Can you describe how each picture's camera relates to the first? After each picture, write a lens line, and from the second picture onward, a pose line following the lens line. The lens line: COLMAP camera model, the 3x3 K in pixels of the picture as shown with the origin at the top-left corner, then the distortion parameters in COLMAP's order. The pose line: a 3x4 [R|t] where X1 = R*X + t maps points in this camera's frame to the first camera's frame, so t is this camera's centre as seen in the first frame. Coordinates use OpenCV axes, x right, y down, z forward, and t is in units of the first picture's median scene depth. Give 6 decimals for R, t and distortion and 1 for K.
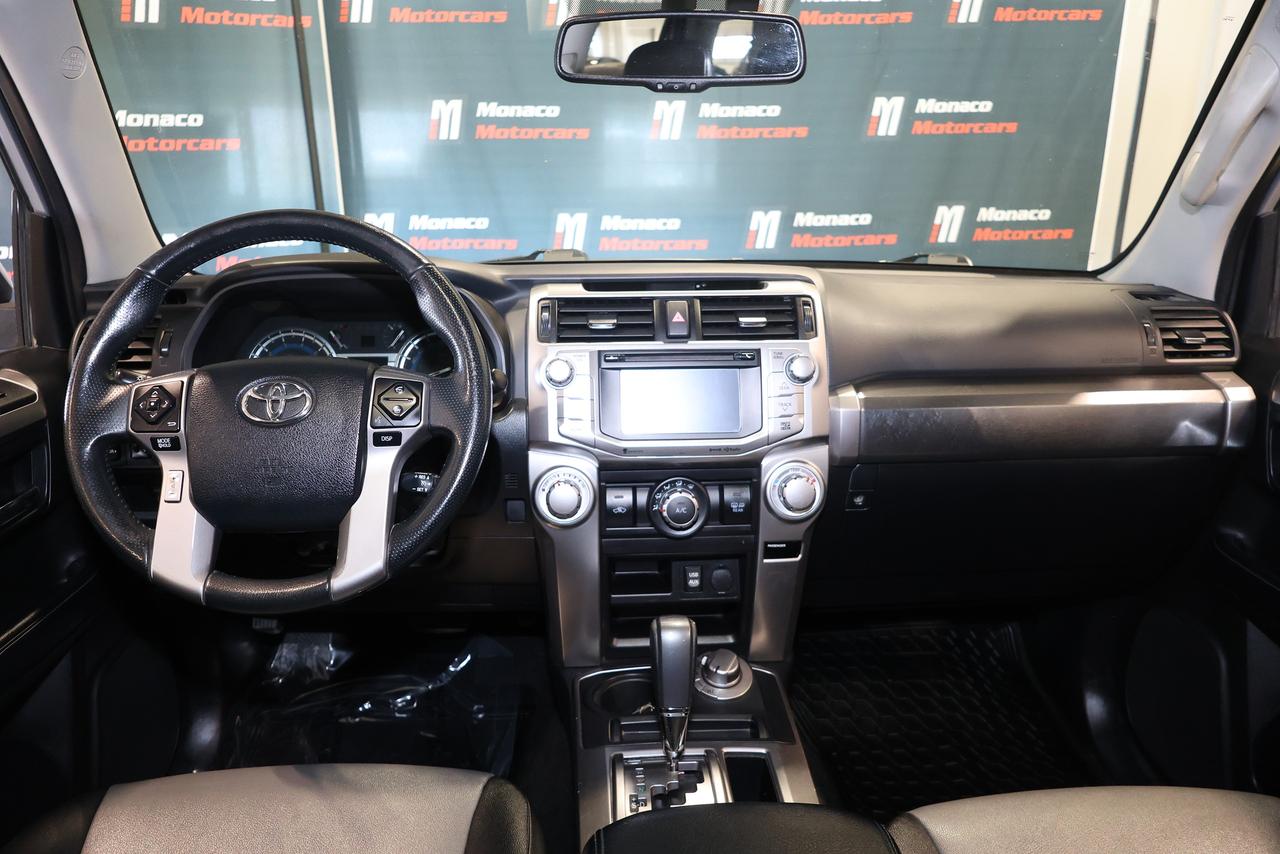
lens RADIAL K [[887.5, 0, 640.0], [0, 887.5, 427.0], [0, 0, 1]] dist [-0.006207, 0.006483]
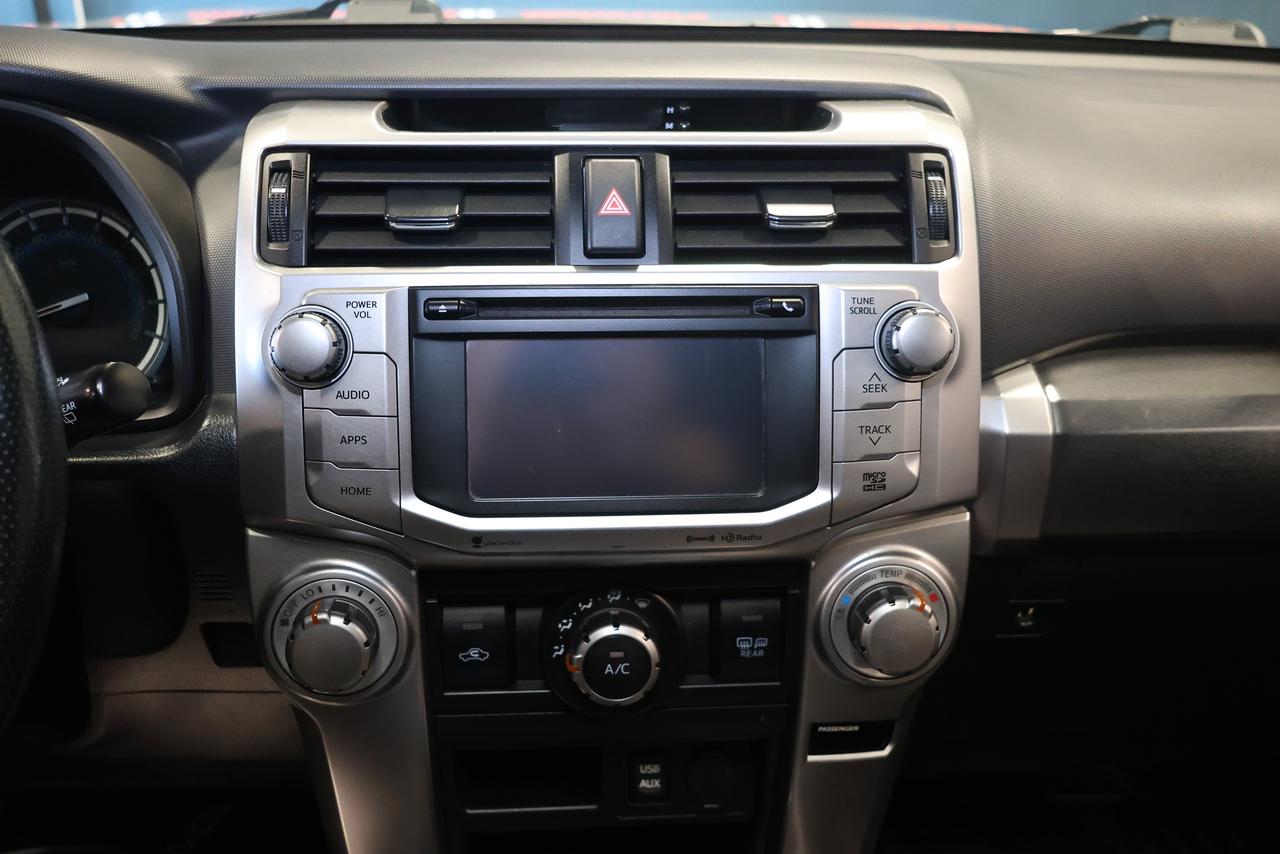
lens RADIAL K [[1317.7, 0, 640.0], [0, 1317.7, 427.0], [0, 0, 1]] dist [0.016231, 0.036234]
pose [[0.999644, 0.009777, 0.024809, 0.040211], [-0.013136, 0.990194, 0.139078, -0.104589], [-0.023206, -0.139355, 0.989971, 0.392924]]
